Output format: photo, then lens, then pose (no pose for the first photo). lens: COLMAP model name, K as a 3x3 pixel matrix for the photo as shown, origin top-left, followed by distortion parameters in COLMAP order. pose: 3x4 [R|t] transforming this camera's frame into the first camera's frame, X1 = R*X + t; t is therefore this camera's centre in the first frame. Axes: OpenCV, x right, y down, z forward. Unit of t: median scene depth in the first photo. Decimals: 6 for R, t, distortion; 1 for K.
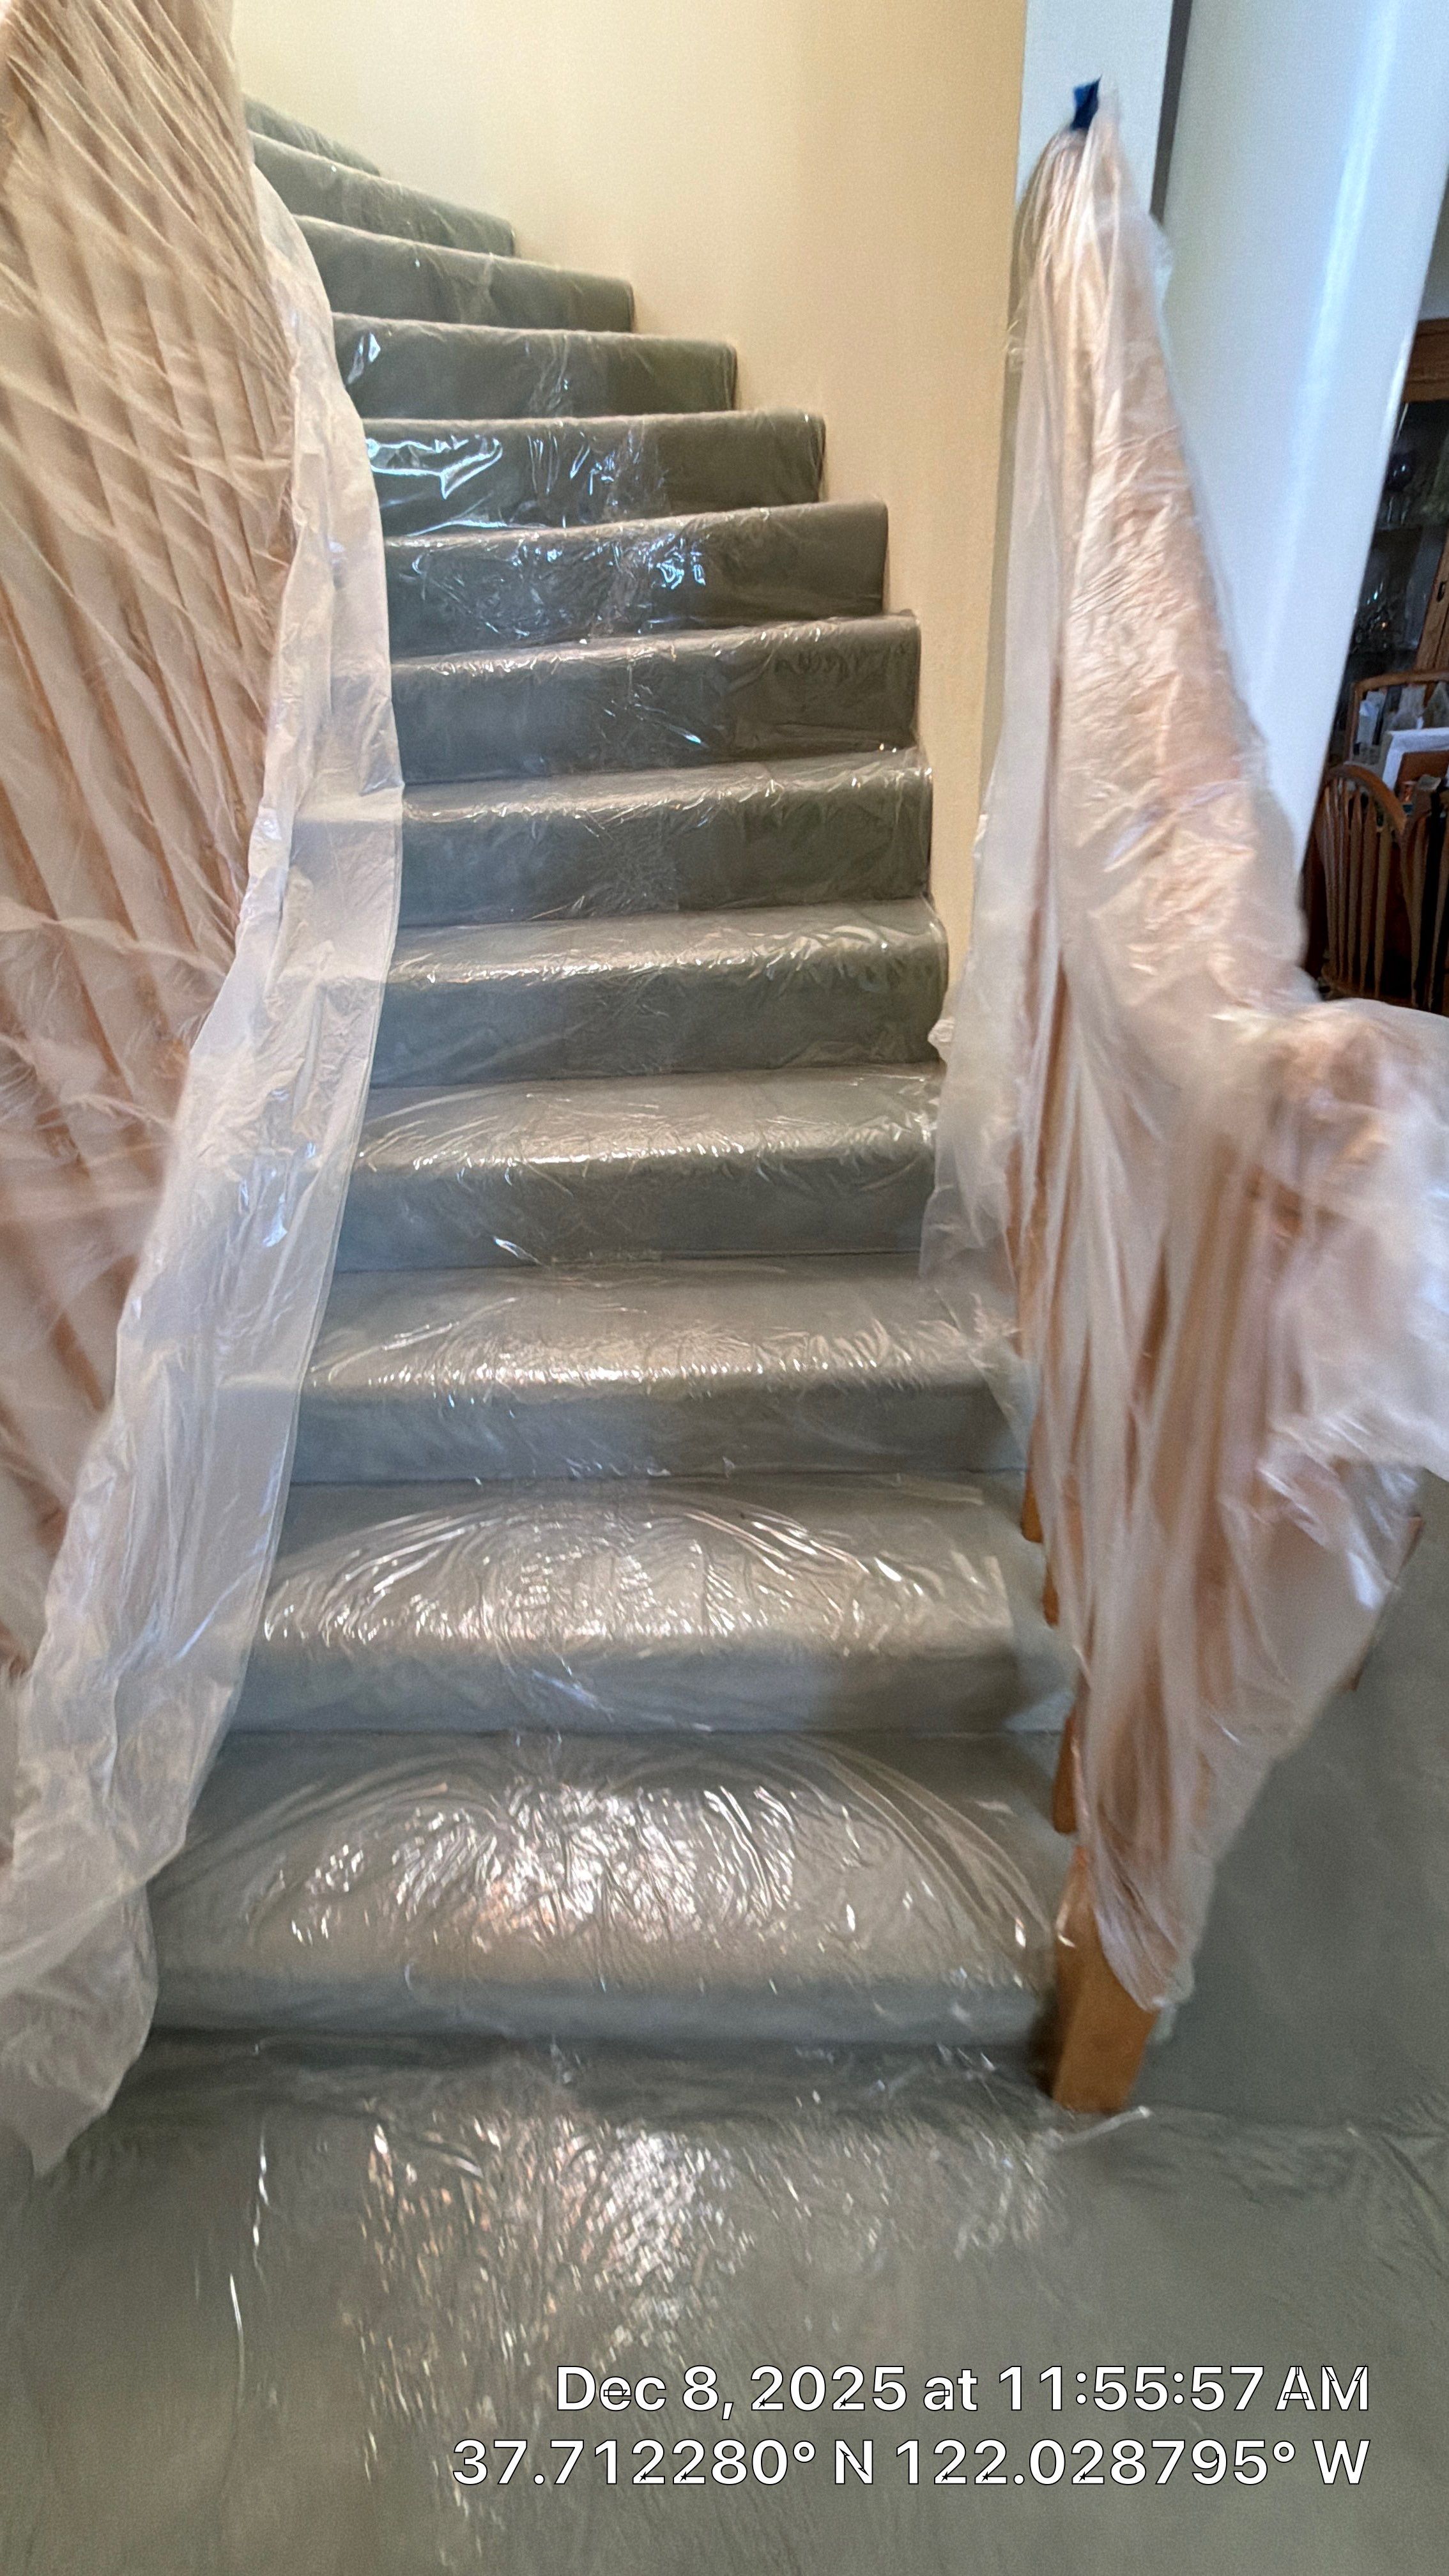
lens RADIAL K [[1037.9, 0, 730.6], [0, 1037.9, 1276.5], [0, 0, 1]] dist [-0.004040, -0.000048]
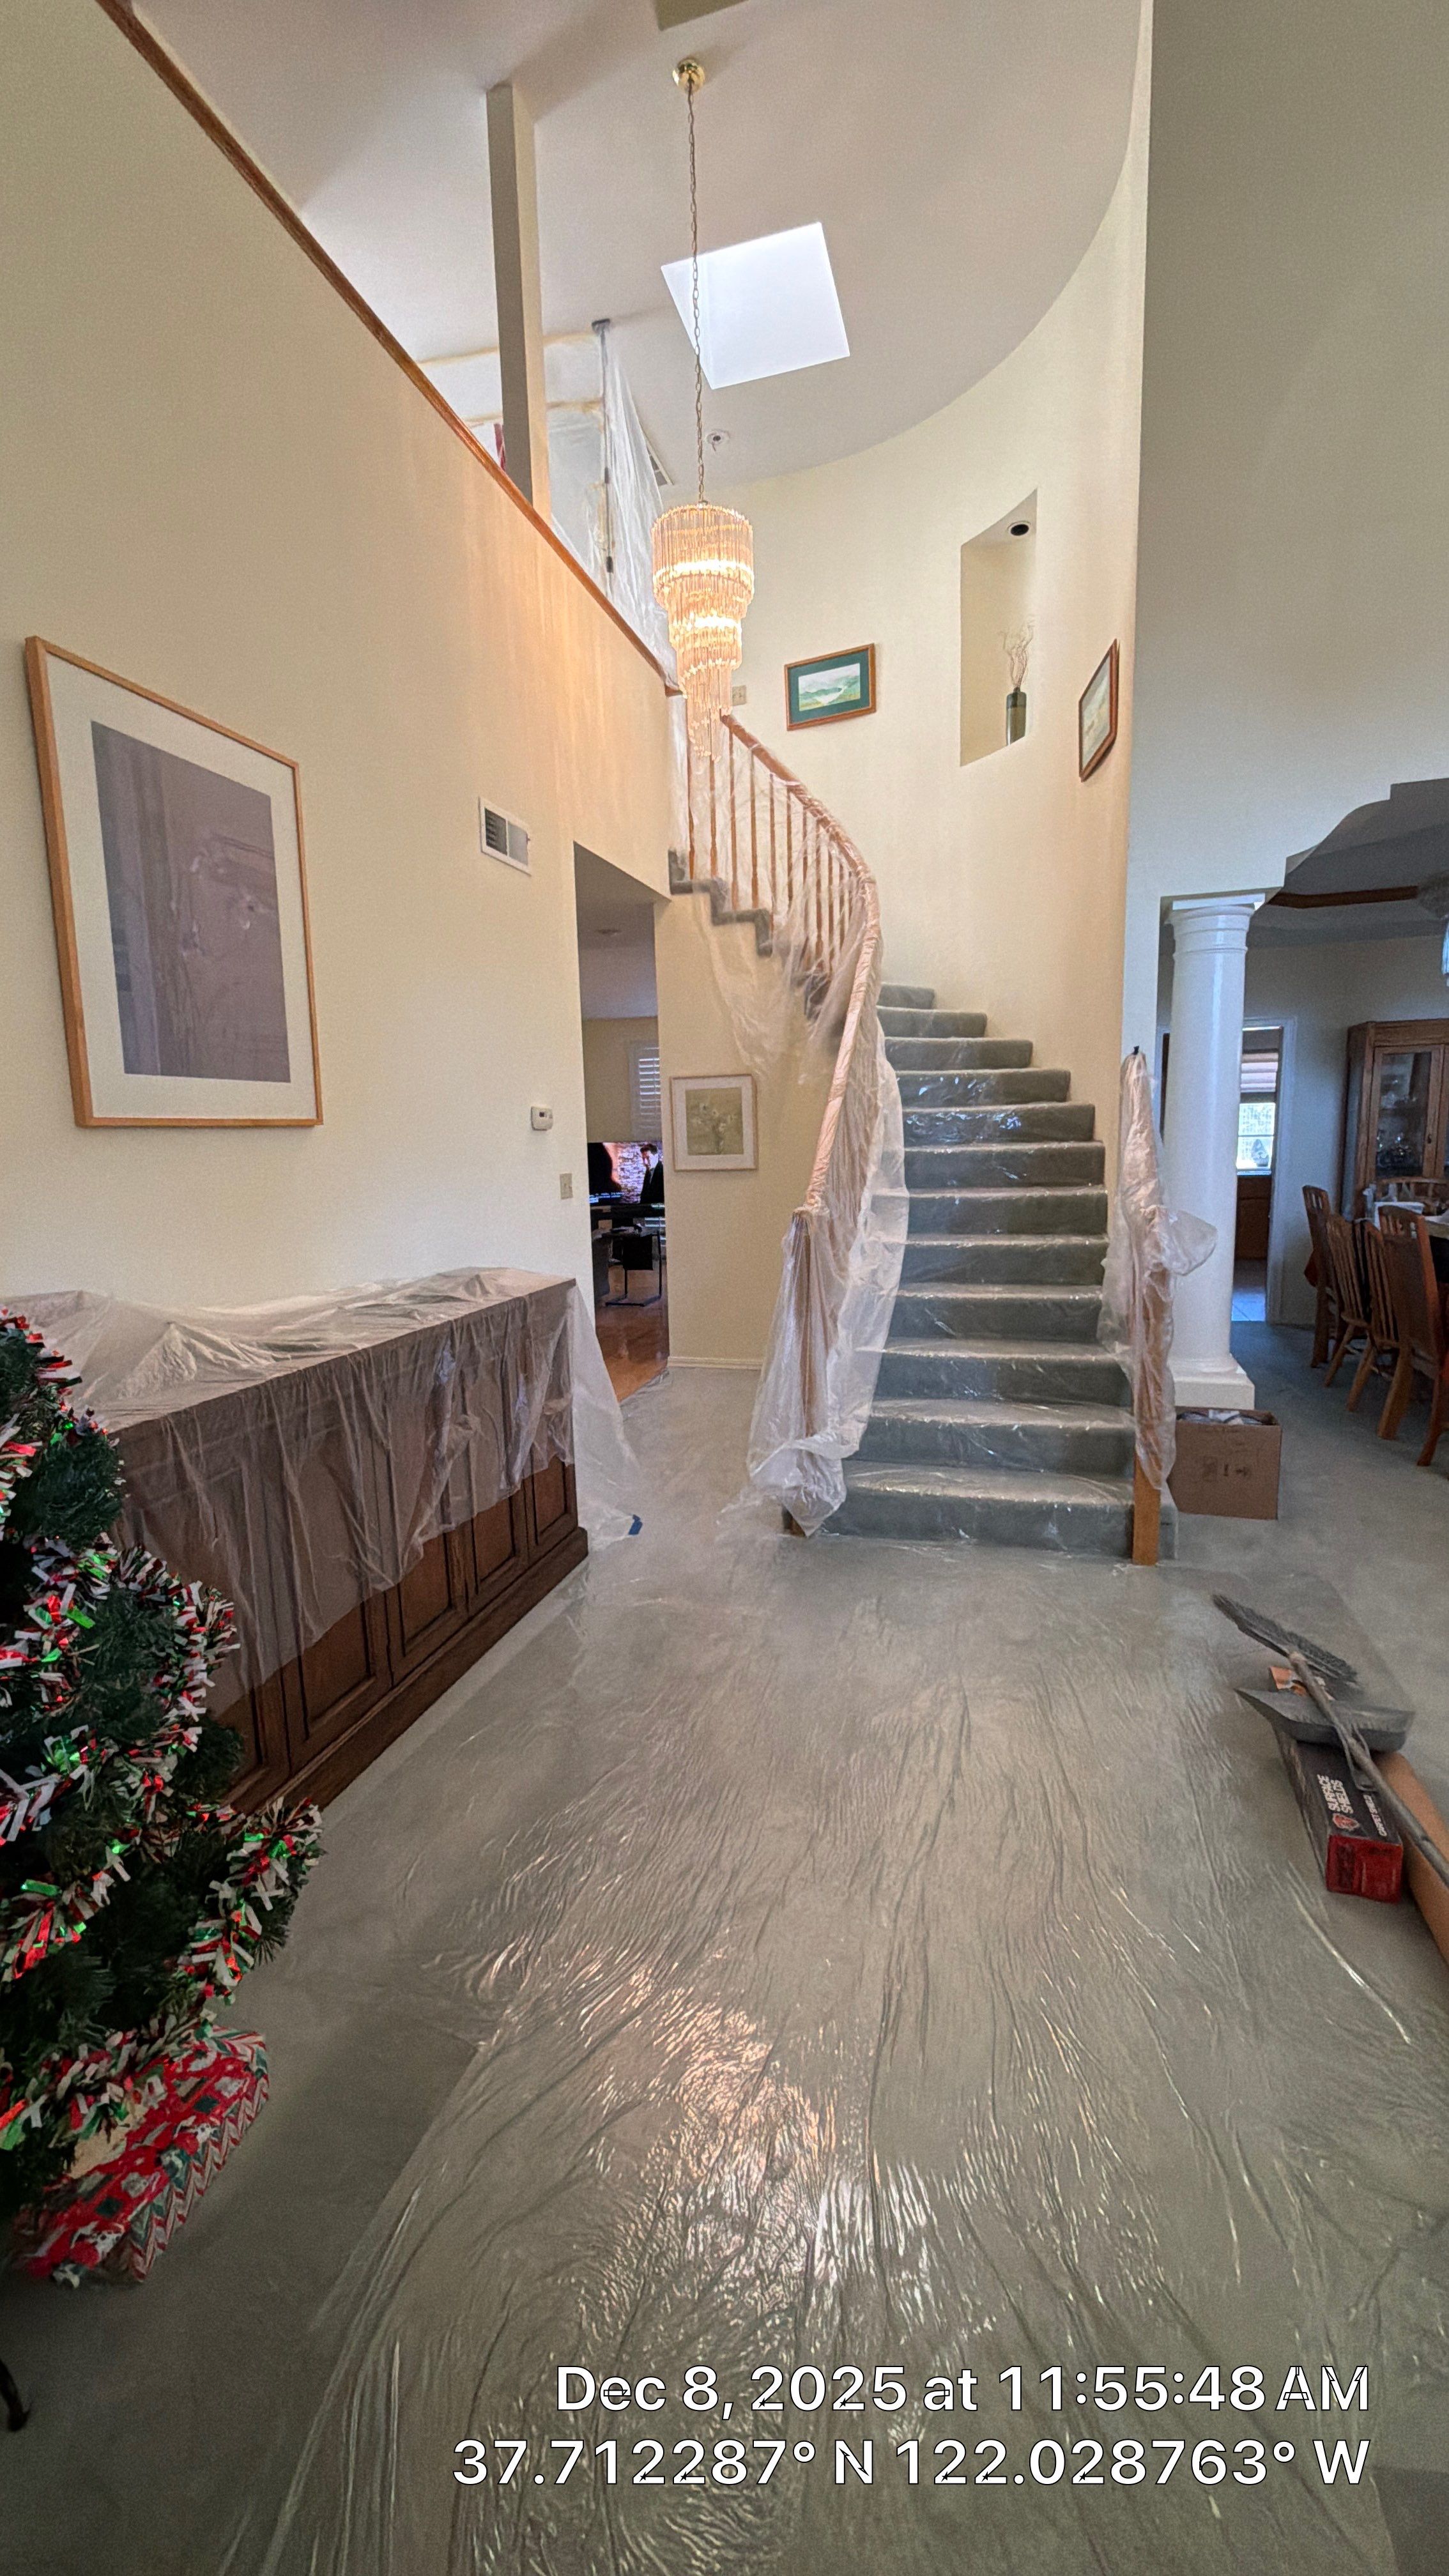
lens RADIAL K [[1037.9, 0, 721.2], [0, 1037.9, 1293.6], [0, 0, 1]] dist [-0.004040, -0.000048]
pose [[0.972666, 0.079595, -0.218141, -0.178858], [-0.157179, 0.917171, -0.366187, 0.919187], [0.170926, 0.390465, 0.904611, -1.544170]]
